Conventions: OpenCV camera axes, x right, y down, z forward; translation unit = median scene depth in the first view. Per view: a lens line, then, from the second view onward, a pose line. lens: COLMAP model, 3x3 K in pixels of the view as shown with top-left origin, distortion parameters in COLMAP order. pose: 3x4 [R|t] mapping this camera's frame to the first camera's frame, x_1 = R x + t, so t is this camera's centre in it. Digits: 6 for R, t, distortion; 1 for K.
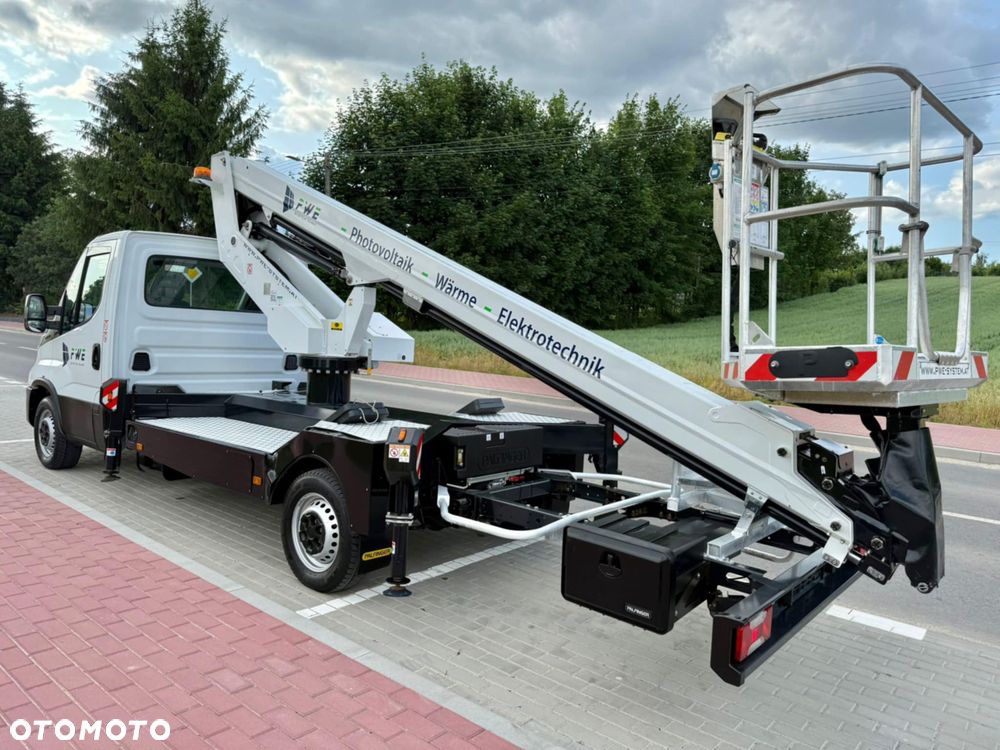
lens RADIAL K [[702.4, 0, 501.2], [0, 702.4, 381.9], [0, 0, 1]] dist [0.095474, -0.166251]
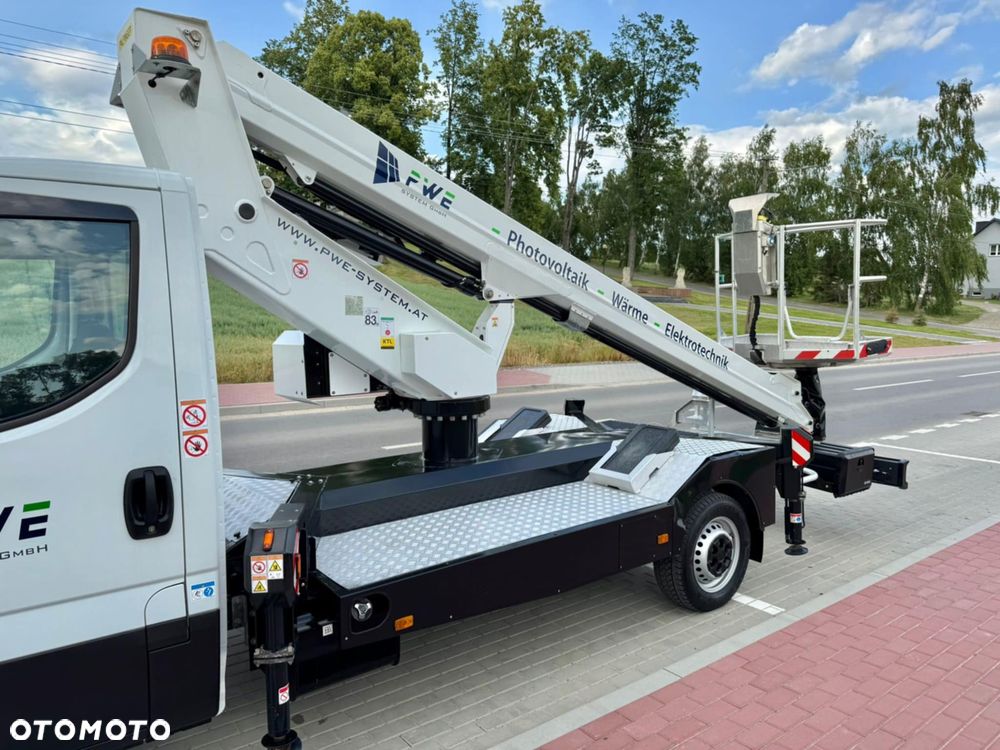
lens RADIAL K [[702.4, 0, 501.2], [0, 702.4, 381.9], [0, 0, 1]] dist [0.095474, -0.166251]
pose [[0.201432, -0.132390, 0.970514, -1.202481], [0.089443, 0.989170, 0.116371, -0.167555], [-0.975410, 0.063365, 0.211092, 1.007259]]
